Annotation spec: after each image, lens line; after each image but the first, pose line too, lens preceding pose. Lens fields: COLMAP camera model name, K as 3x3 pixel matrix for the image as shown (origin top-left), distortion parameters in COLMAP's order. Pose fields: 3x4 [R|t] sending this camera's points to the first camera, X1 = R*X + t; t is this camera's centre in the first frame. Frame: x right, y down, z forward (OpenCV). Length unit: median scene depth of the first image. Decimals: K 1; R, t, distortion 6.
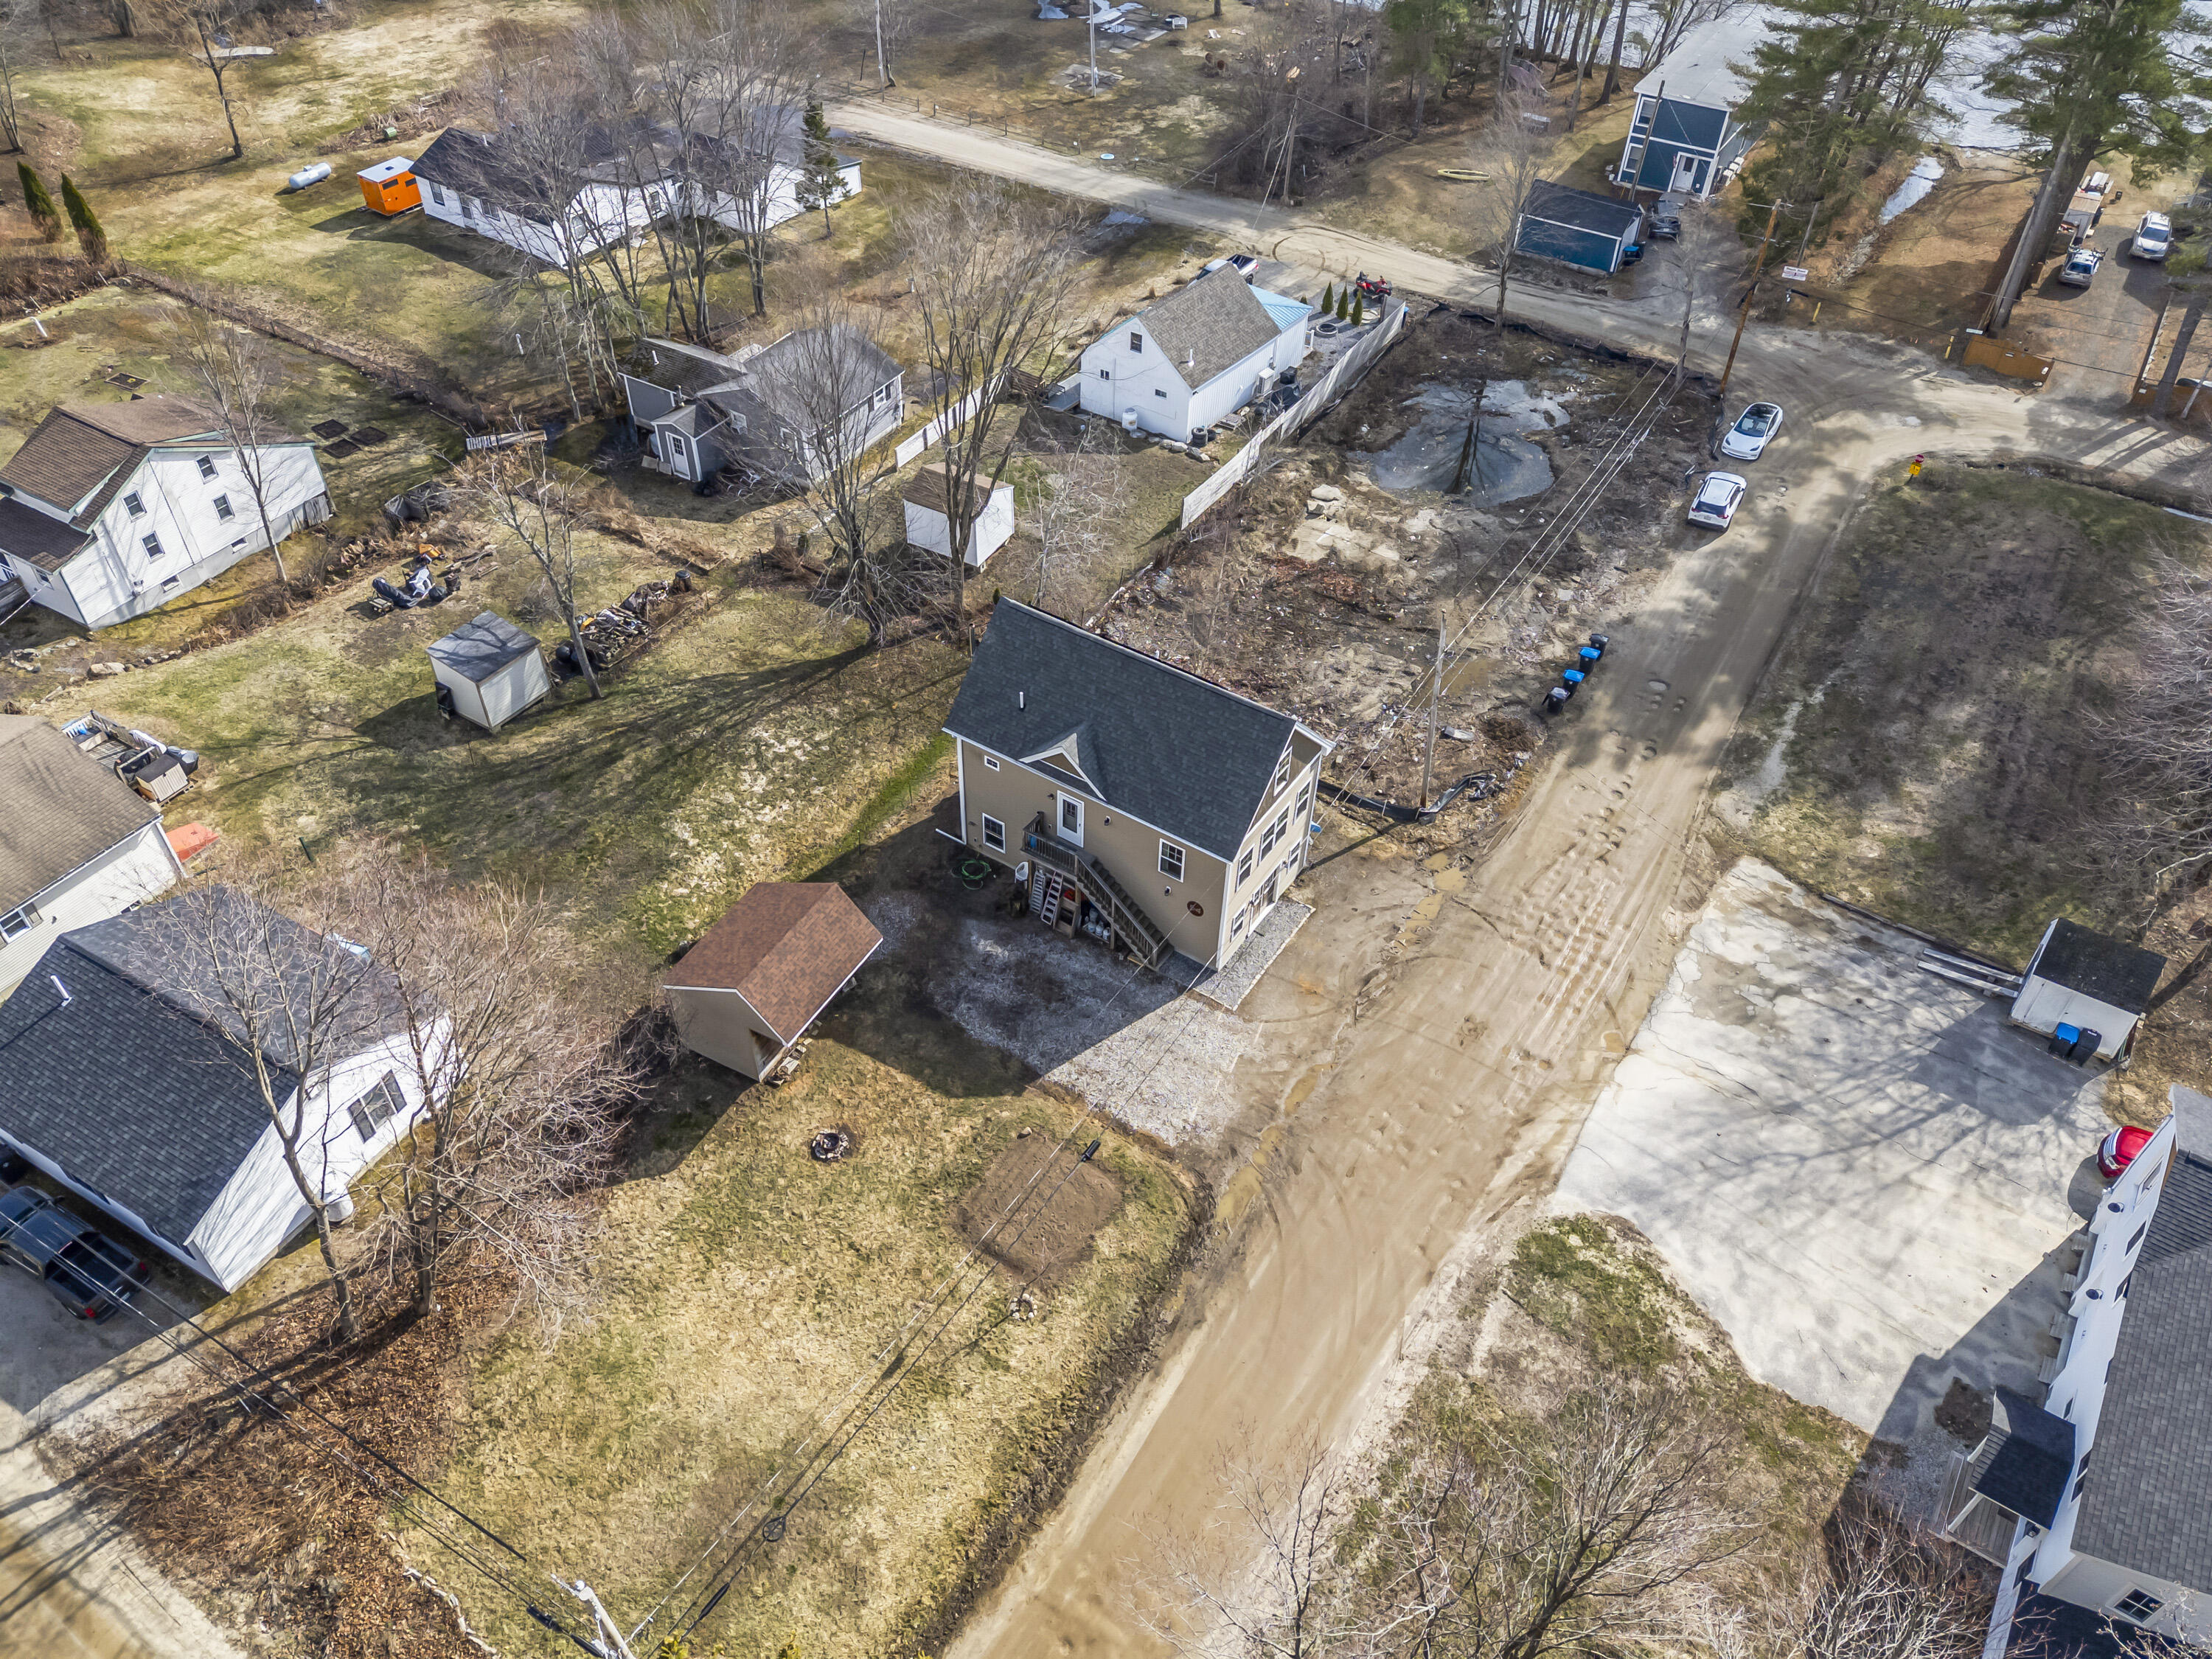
lens RADIAL K [[1617.7, 0, 1107.2], [0, 1617.7, 824.3], [0, 0, 1]] dist [0.067781, -0.057831]
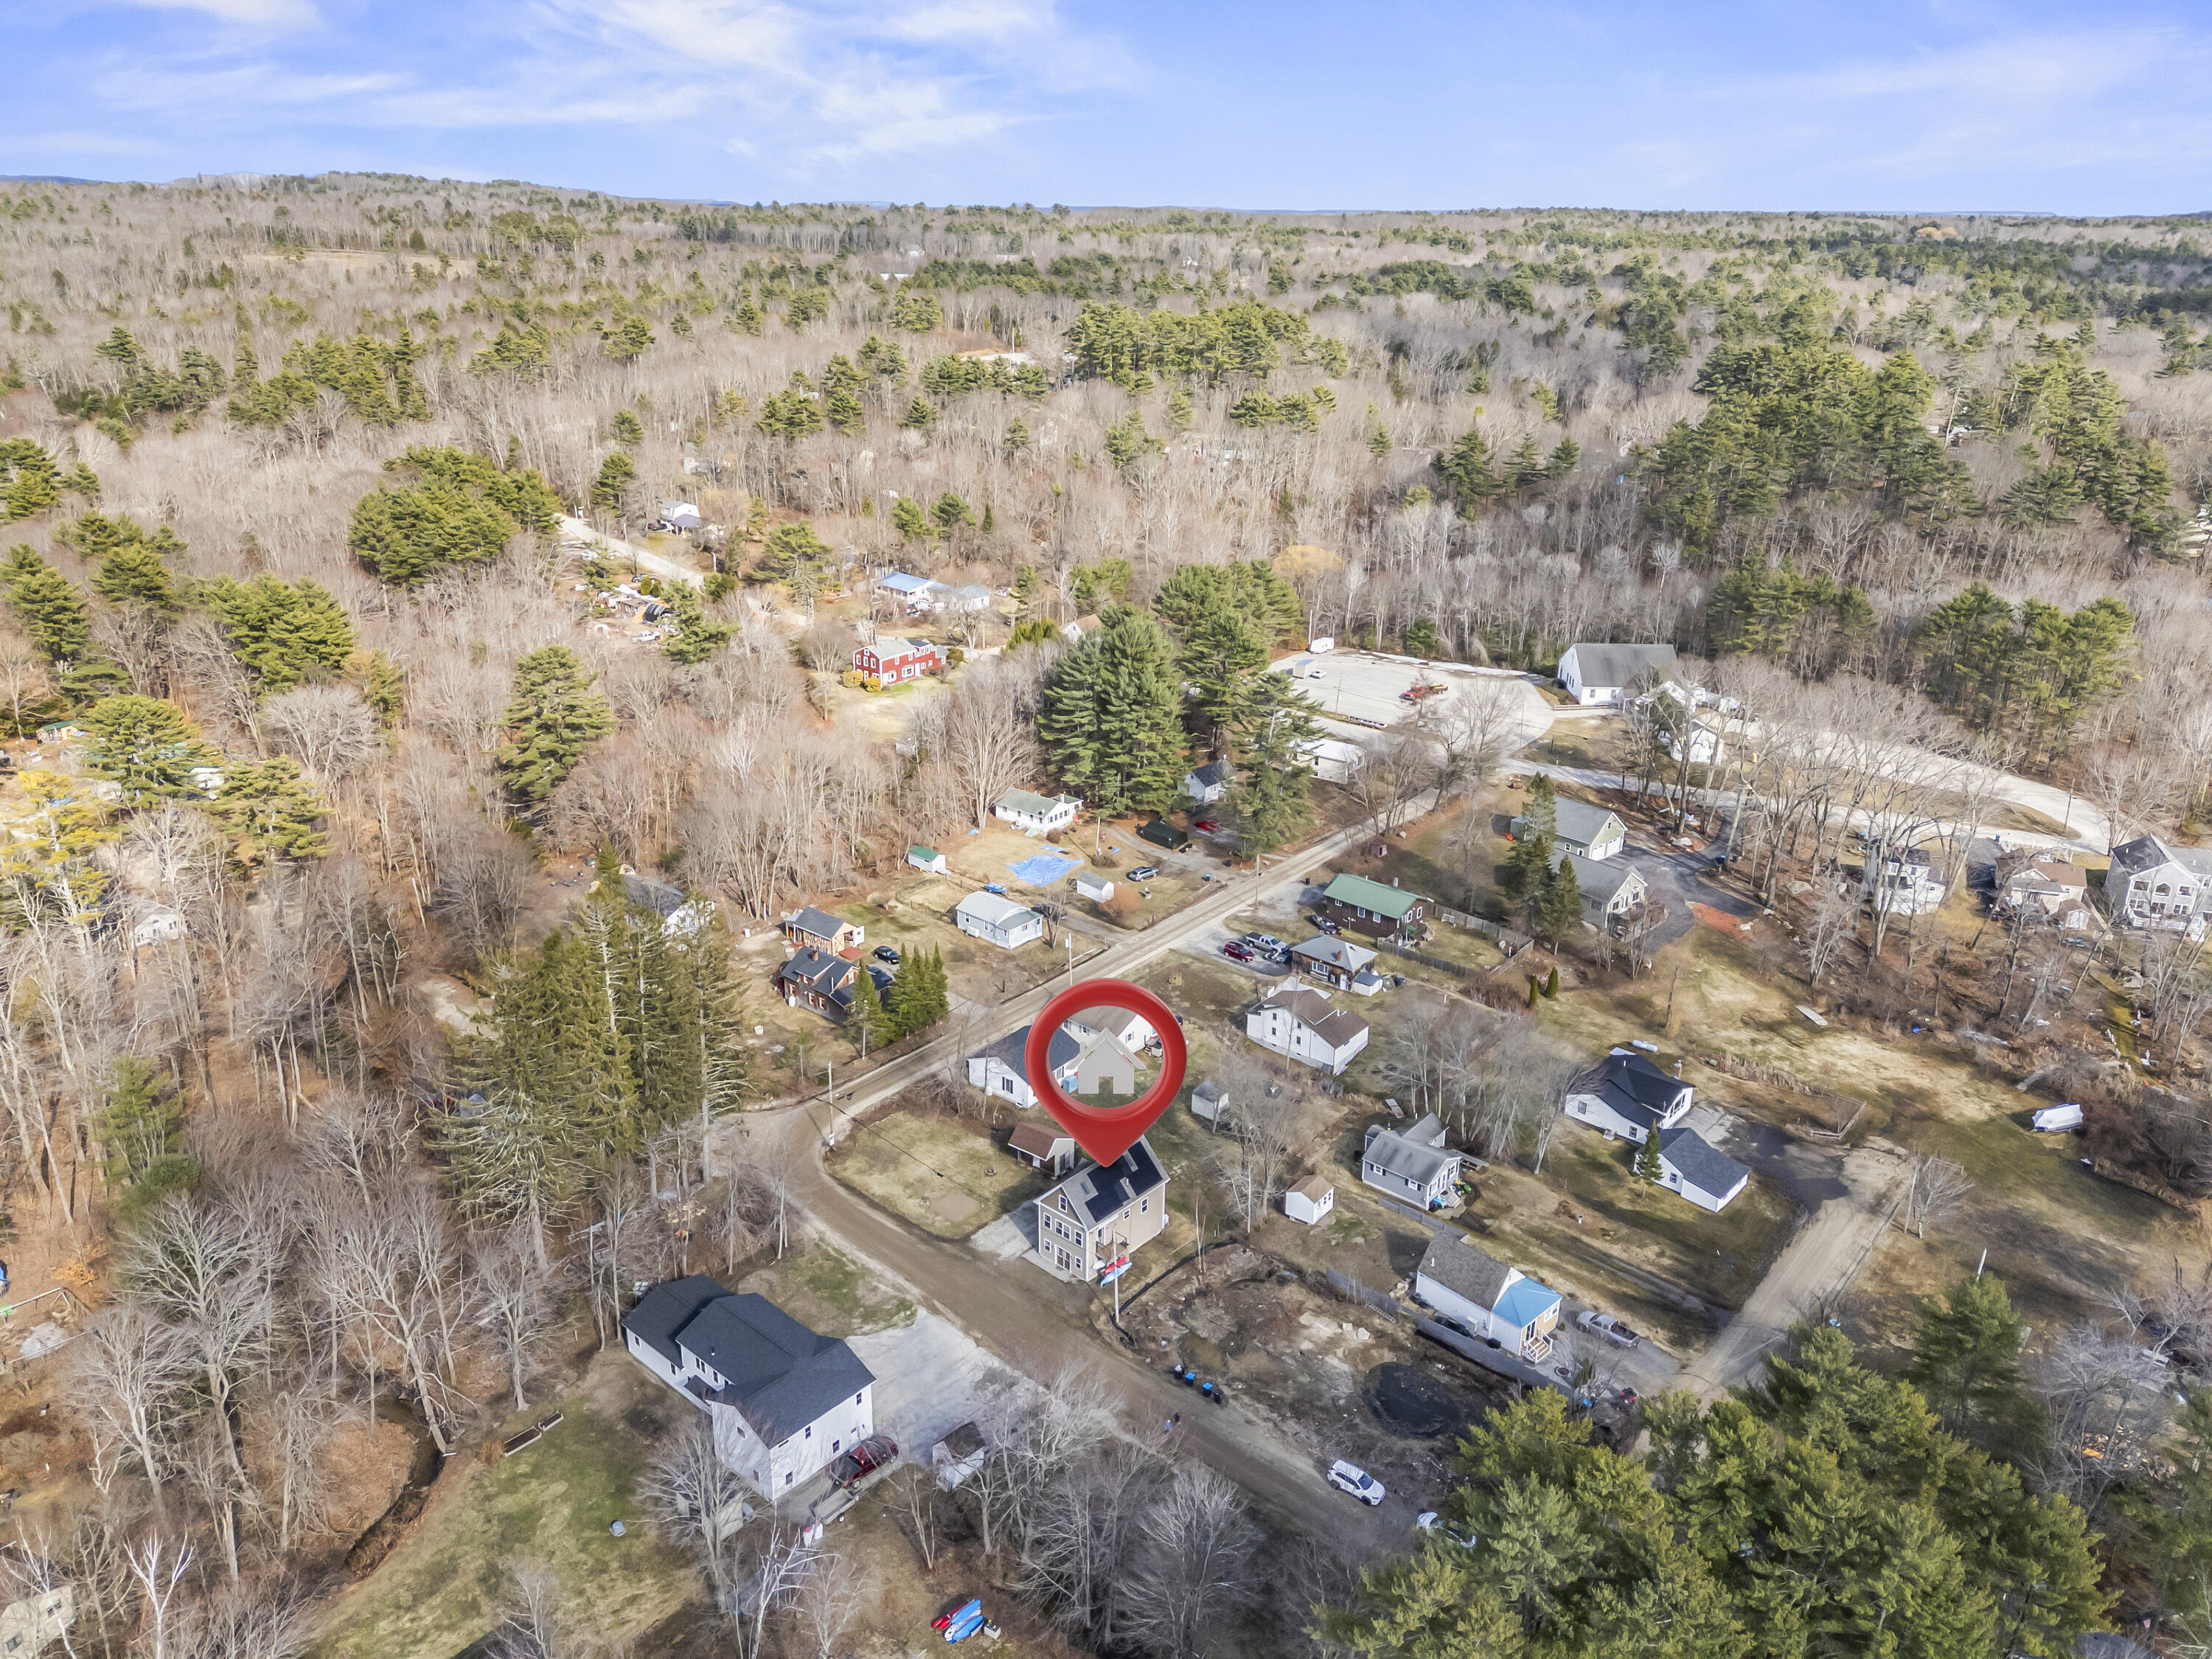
lens RADIAL K [[1617.7, 0, 1104.5], [0, 1617.7, 827.0], [0, 0, 1]] dist [0.067781, -0.057831]
pose [[-0.148628, 0.332363, -0.931367, 1.888641], [-0.693648, 0.636230, 0.337734, -1.094853], [0.704814, 0.696237, 0.135981, 0.149603]]
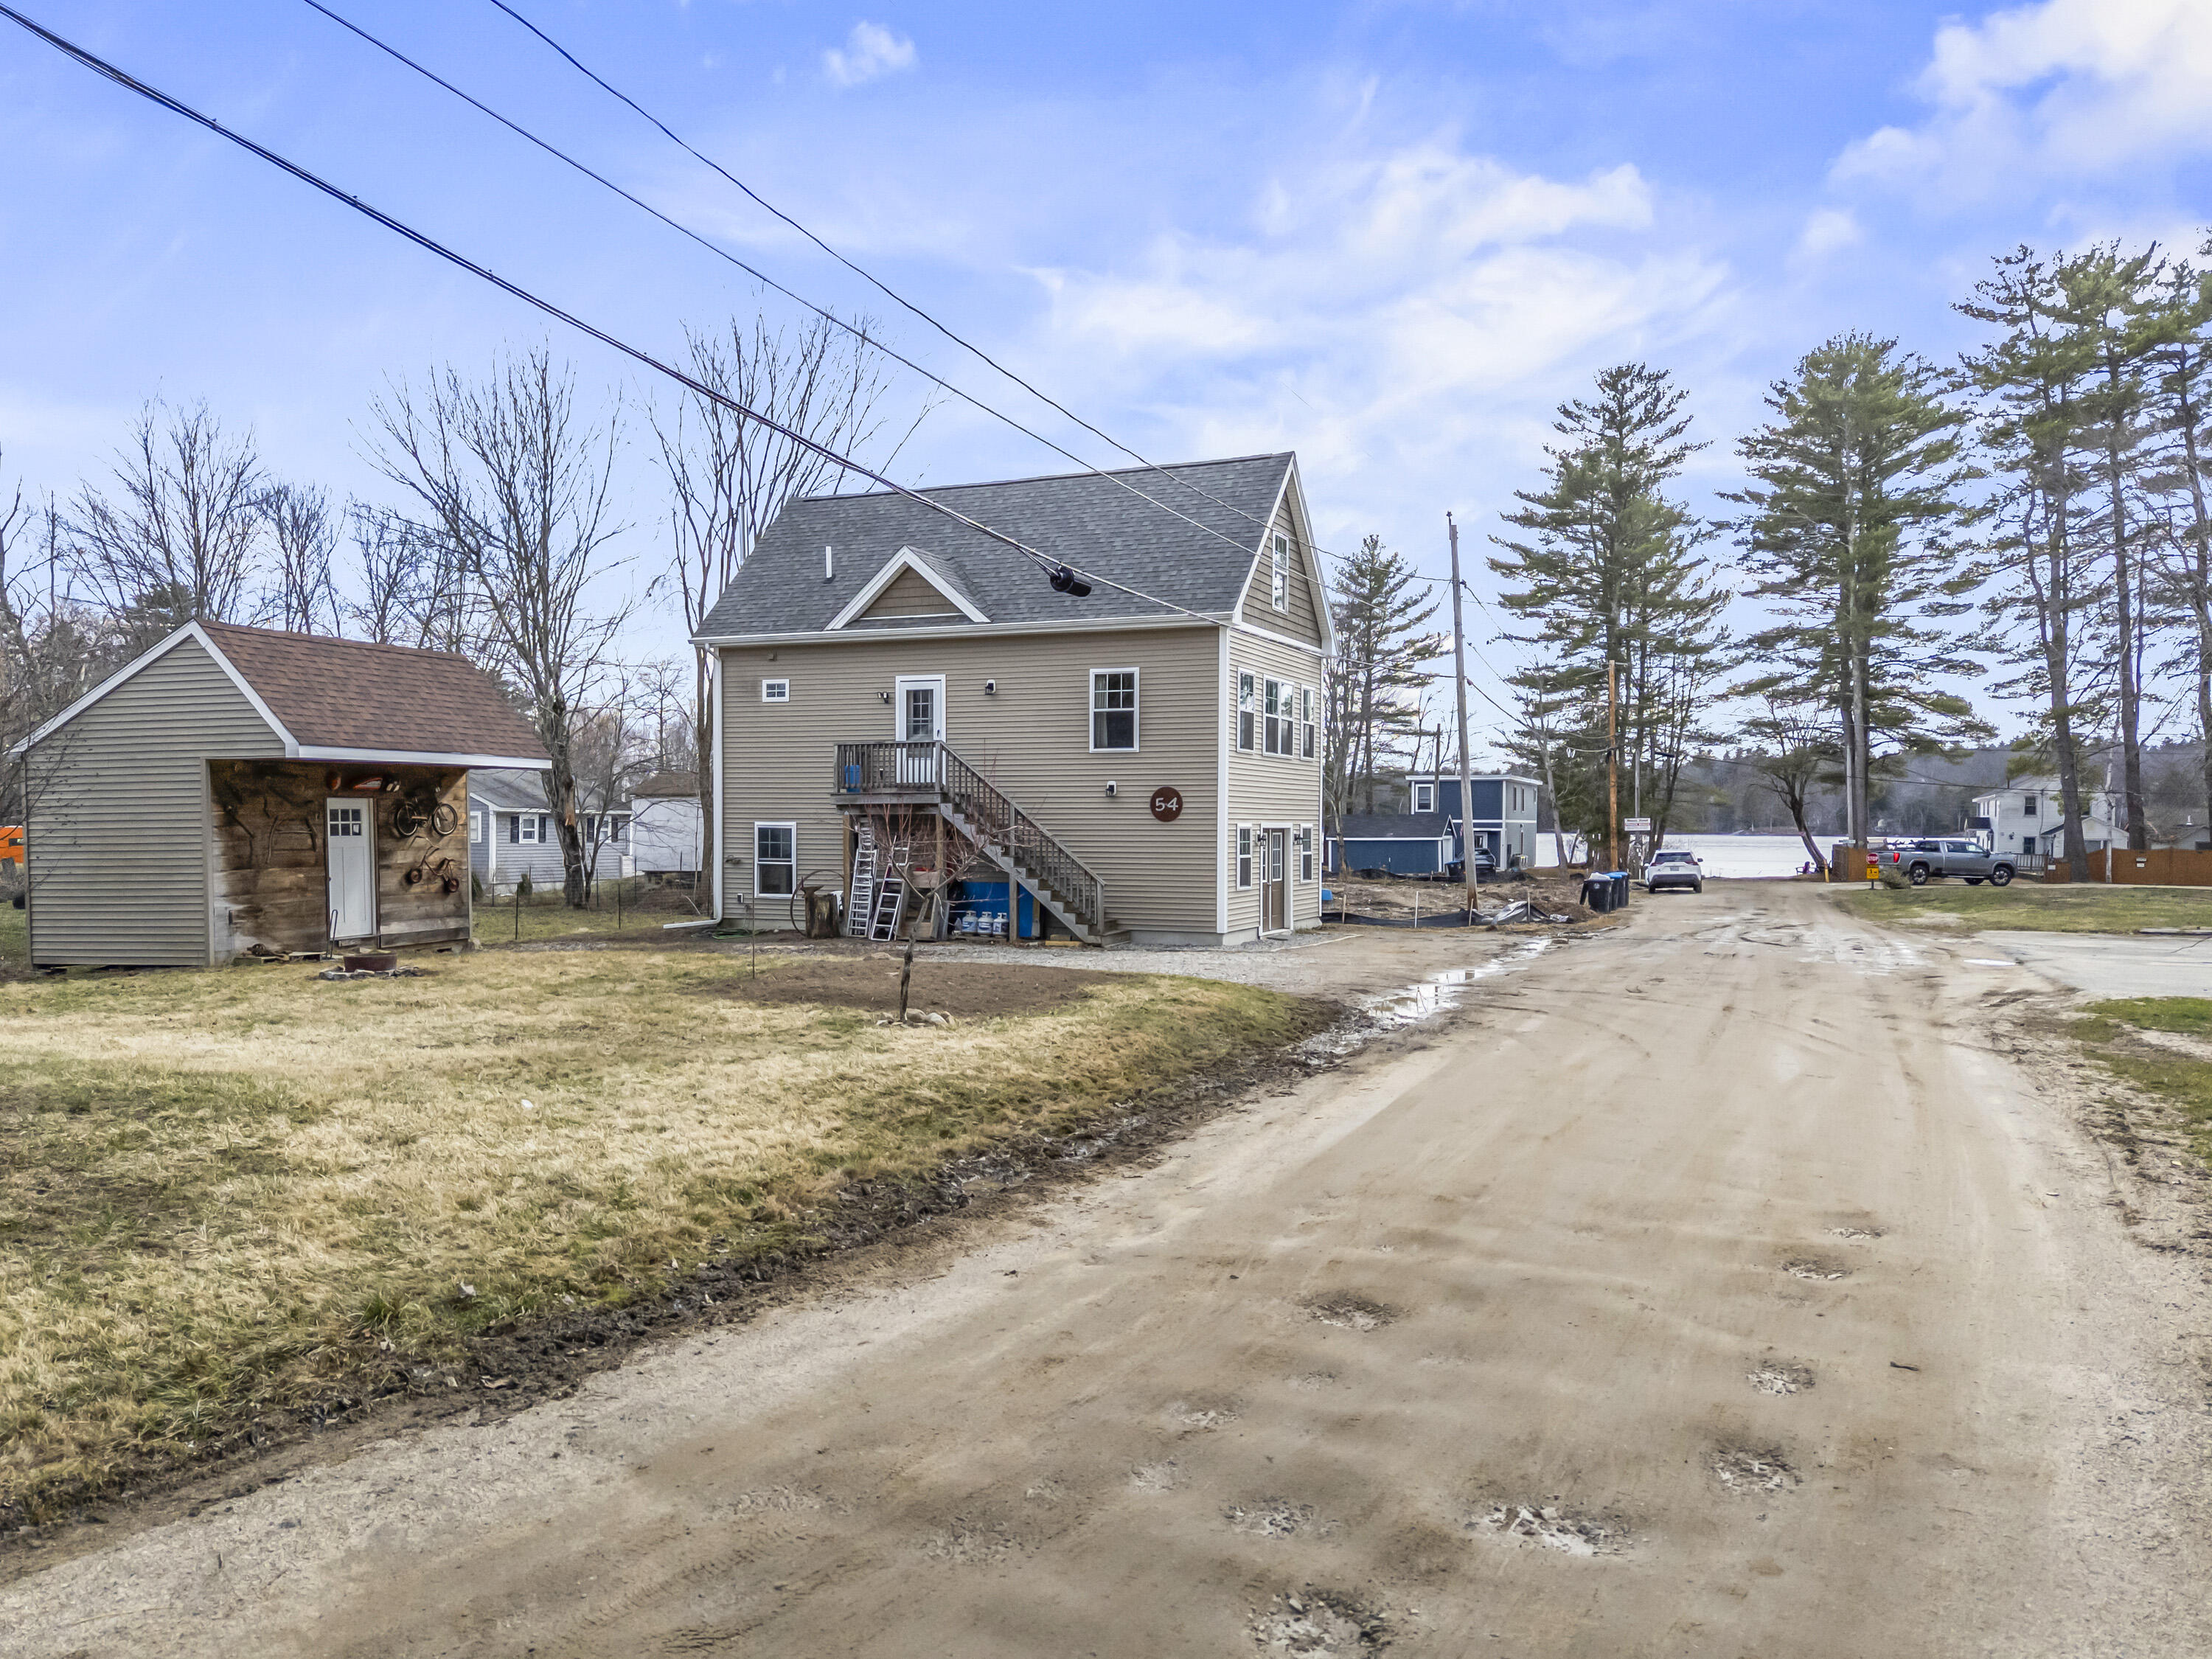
lens RADIAL K [[1617.7, 0, 1073.1], [0, 1617.7, 845.5], [0, 0, 1]] dist [0.067781, -0.057831]
pose [[0.990321, -0.017288, 0.137717, -0.038387], [0.106314, 0.732354, -0.672573, 0.327012], [-0.089230, 0.680705, 0.727103, 0.475450]]
